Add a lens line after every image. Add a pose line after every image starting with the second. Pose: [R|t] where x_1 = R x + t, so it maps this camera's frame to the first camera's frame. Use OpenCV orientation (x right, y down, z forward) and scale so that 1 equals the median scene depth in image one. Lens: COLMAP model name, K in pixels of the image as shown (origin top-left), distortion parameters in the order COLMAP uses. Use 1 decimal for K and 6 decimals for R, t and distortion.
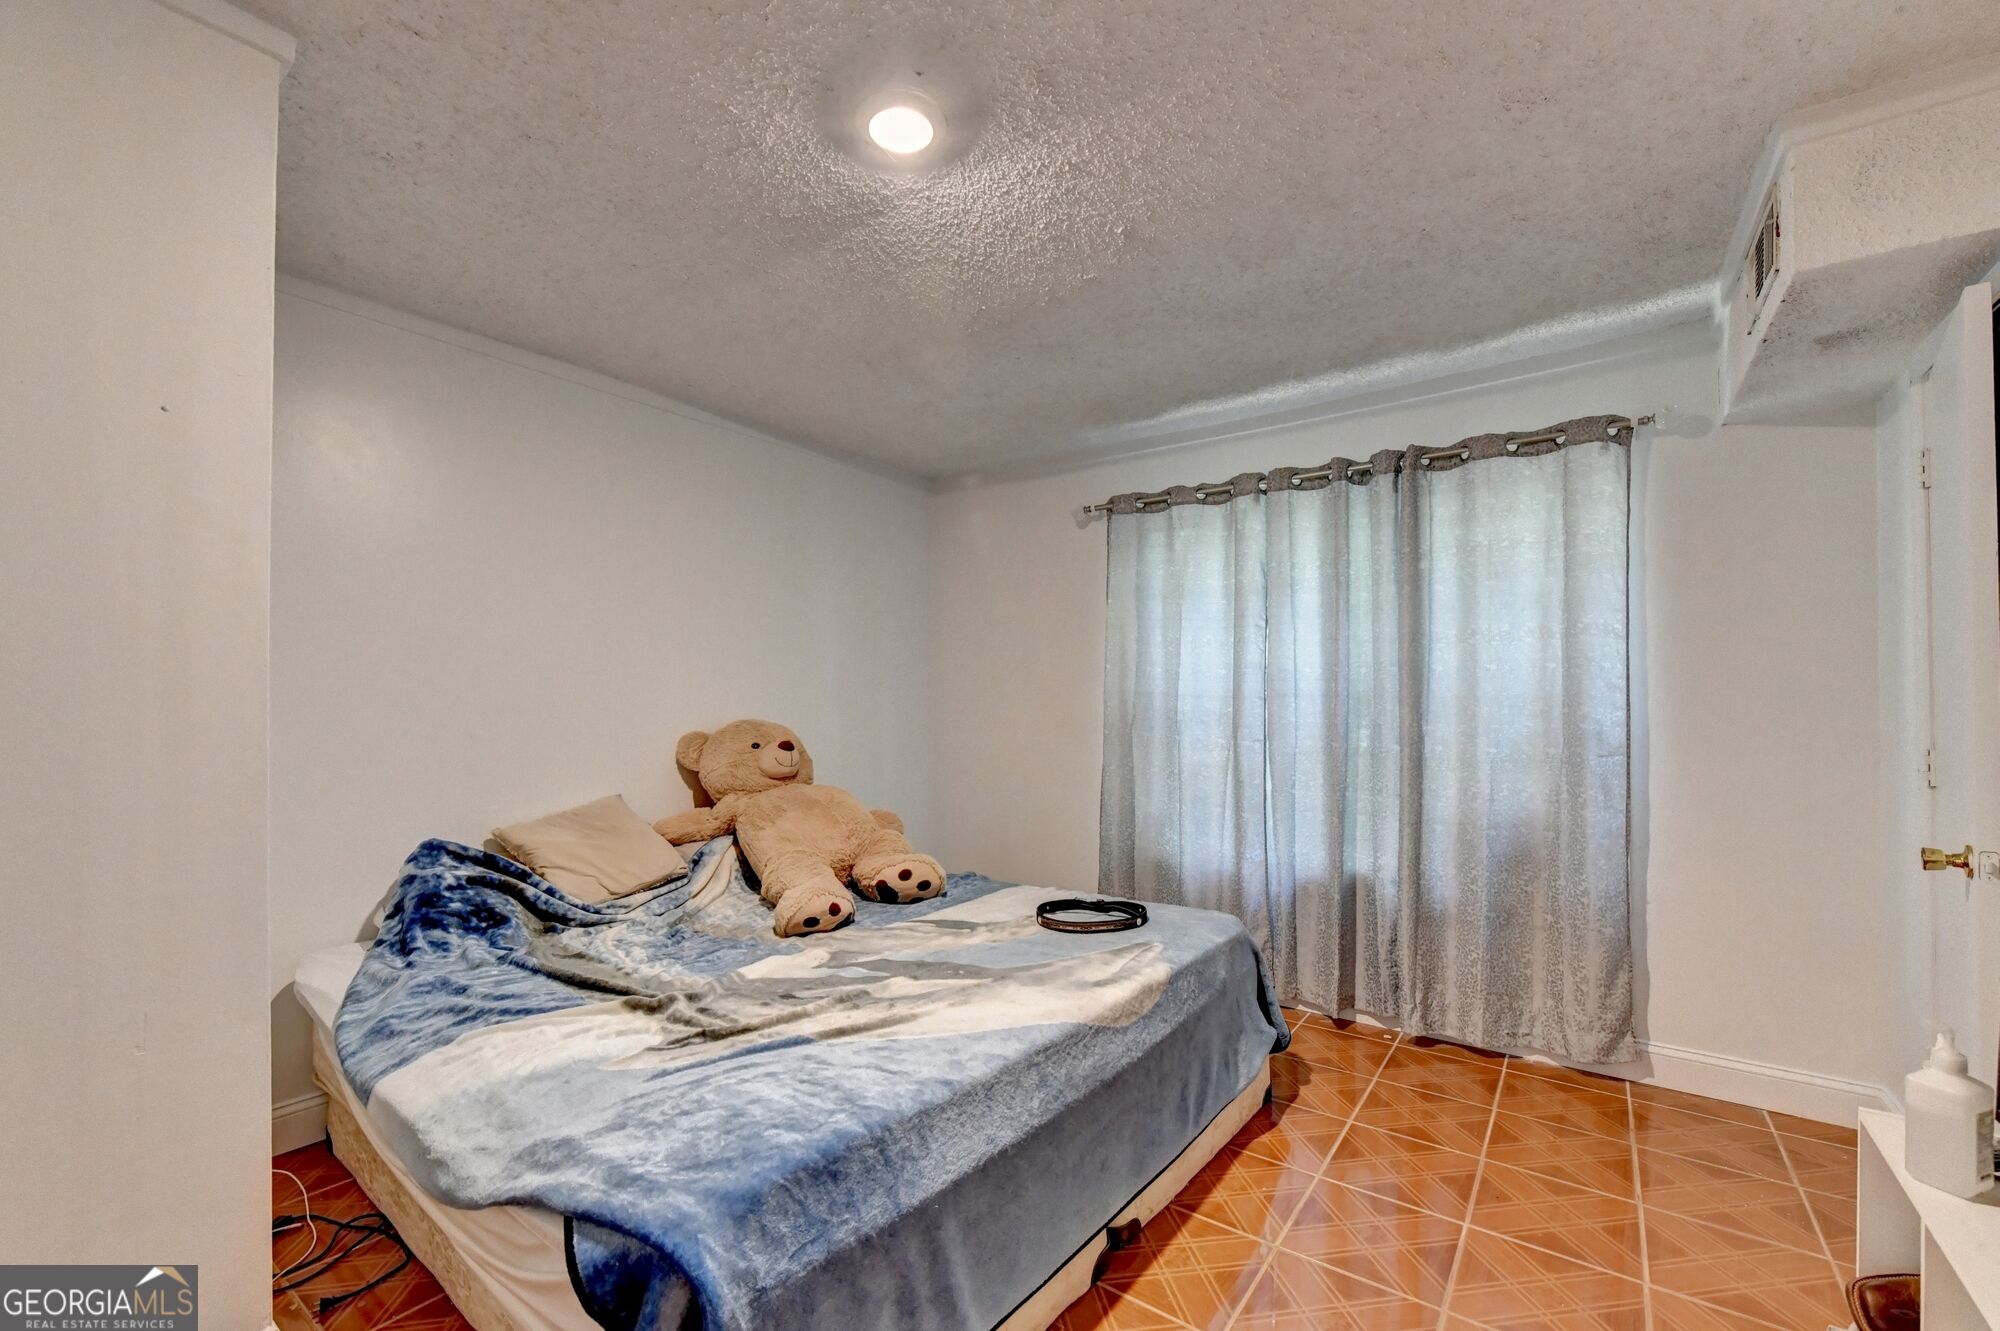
lens RADIAL K [[835.7, 0, 1027.4], [0, 835.7, 695.2], [0, 0, 1]] dist [-0.006208, -0.000418]
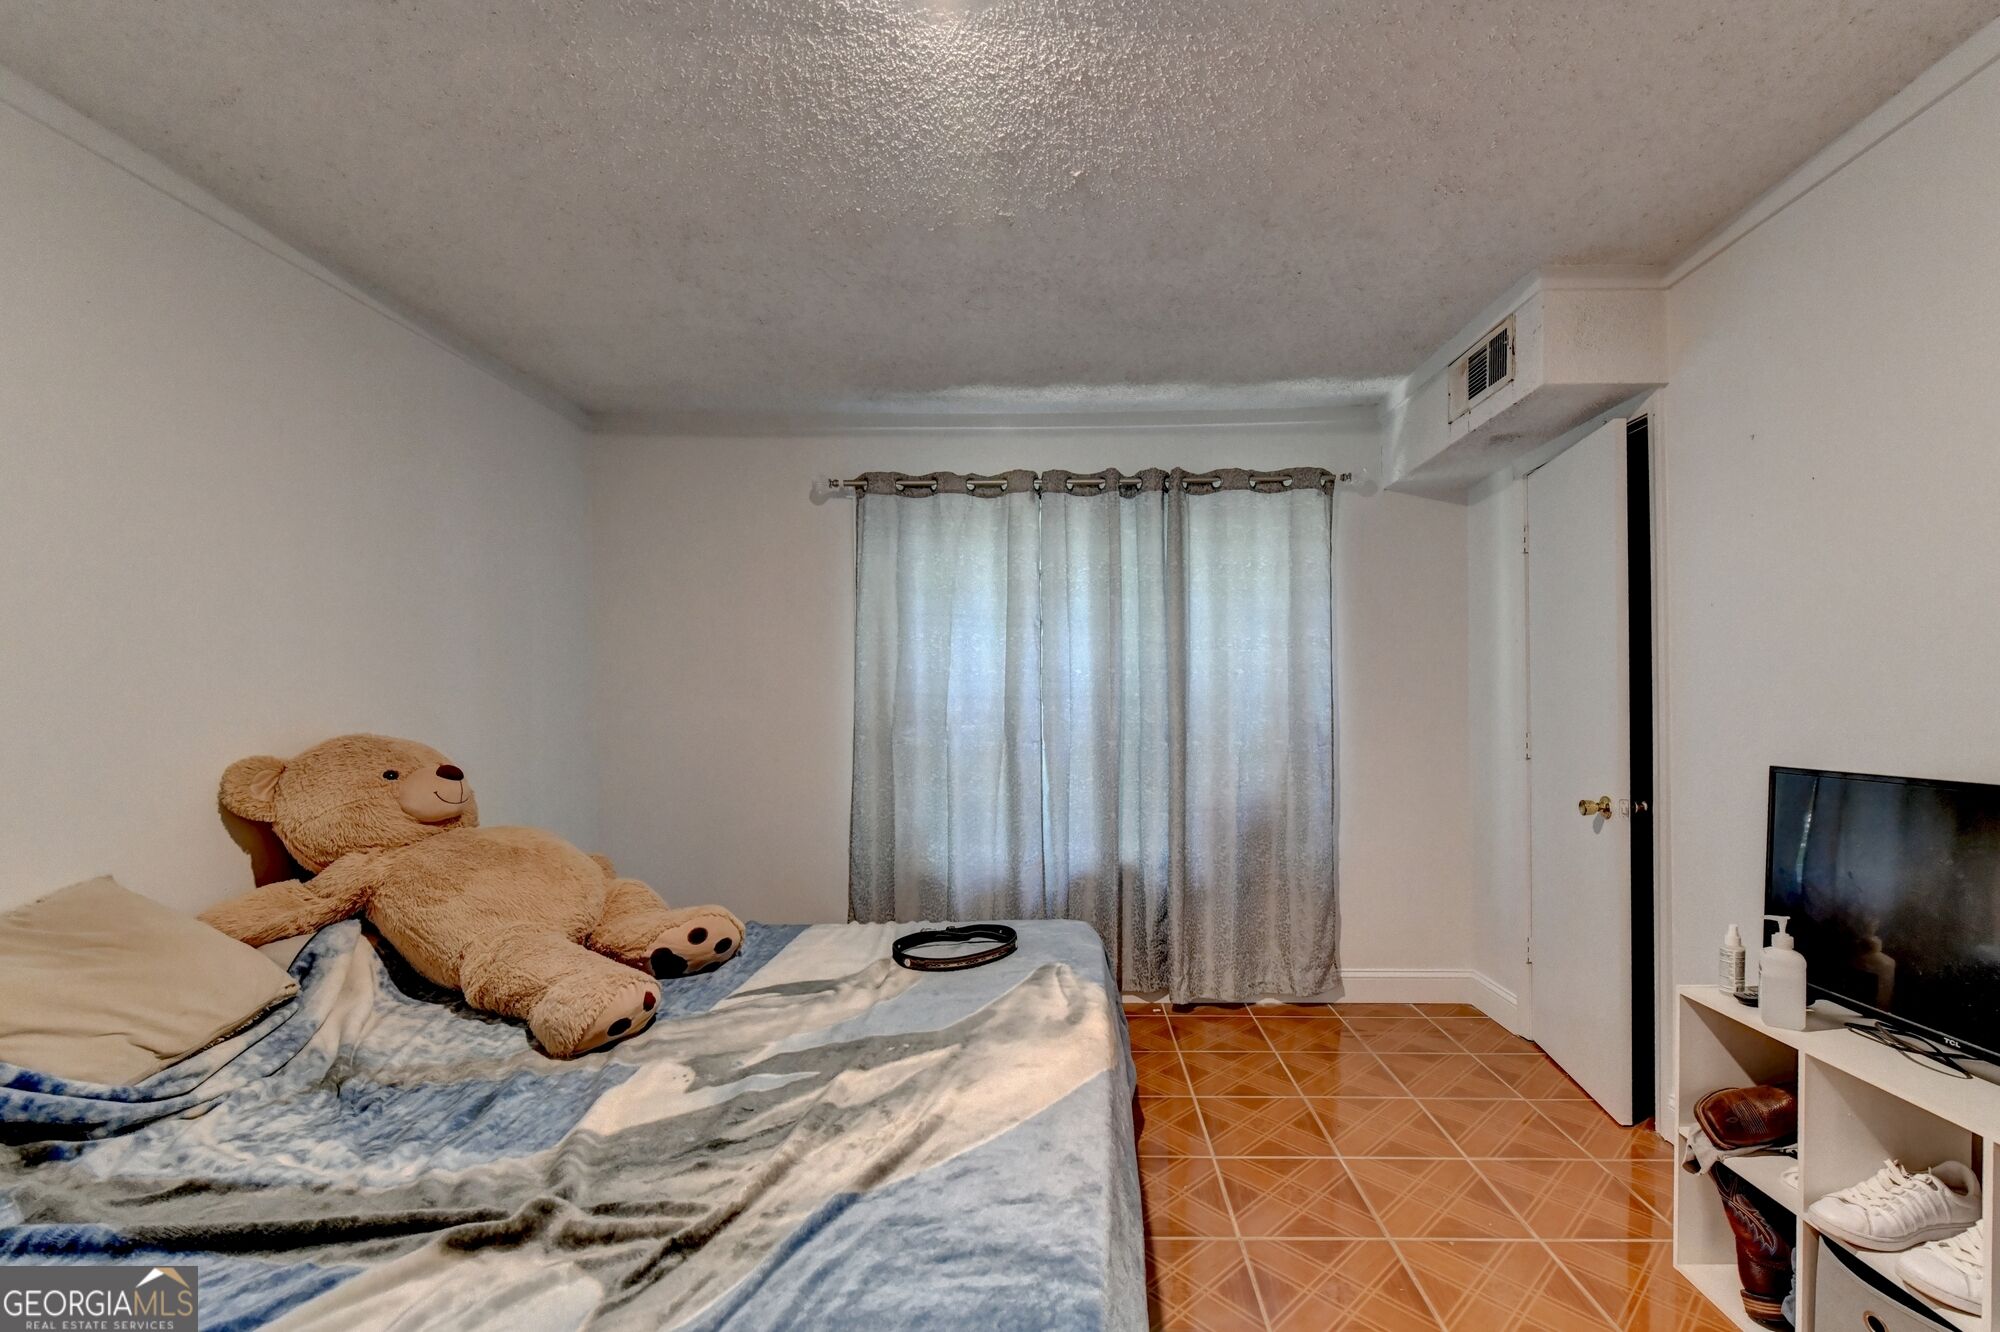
lens RADIAL K [[824.5, 0, 1063.9], [0, 824.5, 705.6], [0, 0, 1]] dist [-0.002429, -0.002896]
pose [[0.818561, -0.007030, 0.574376, -0.300453], [0.001675, 0.999950, 0.009852, 0.001975], [-0.574417, -0.007103, 0.818532, 0.207344]]
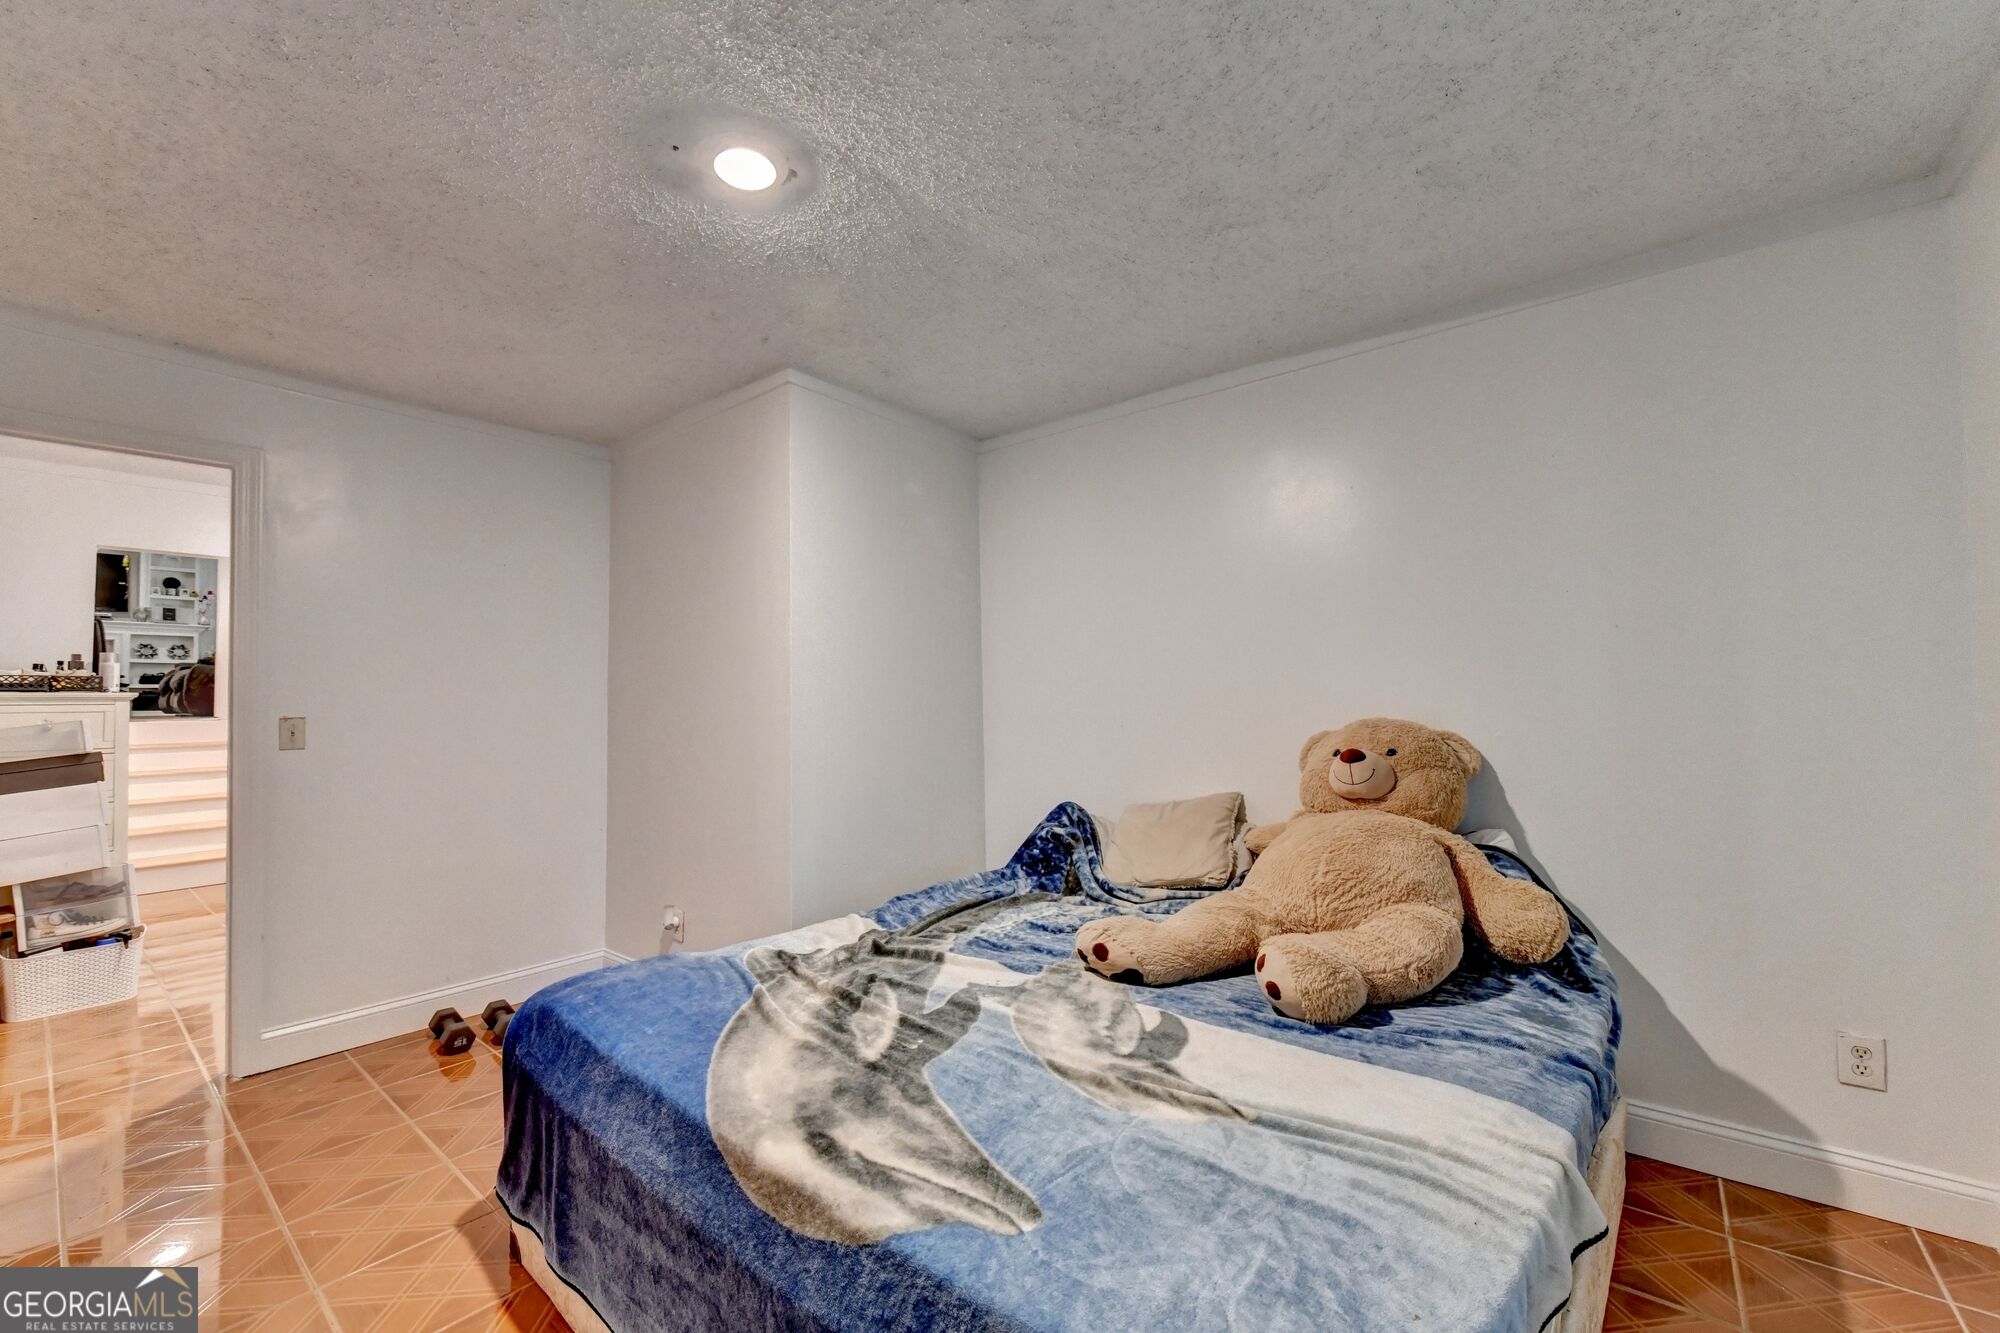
lens RADIAL K [[807.2, 0, 1000.0], [0, 807.2, 666.5], [0, 0, 1]] dist [-0.000381, -0.000125]
pose [[-0.071574, -0.040671, -0.996606, 0.506059], [0.020923, 0.998887, -0.042267, 0.007478], [0.997216, -0.023877, -0.070643, 0.848052]]
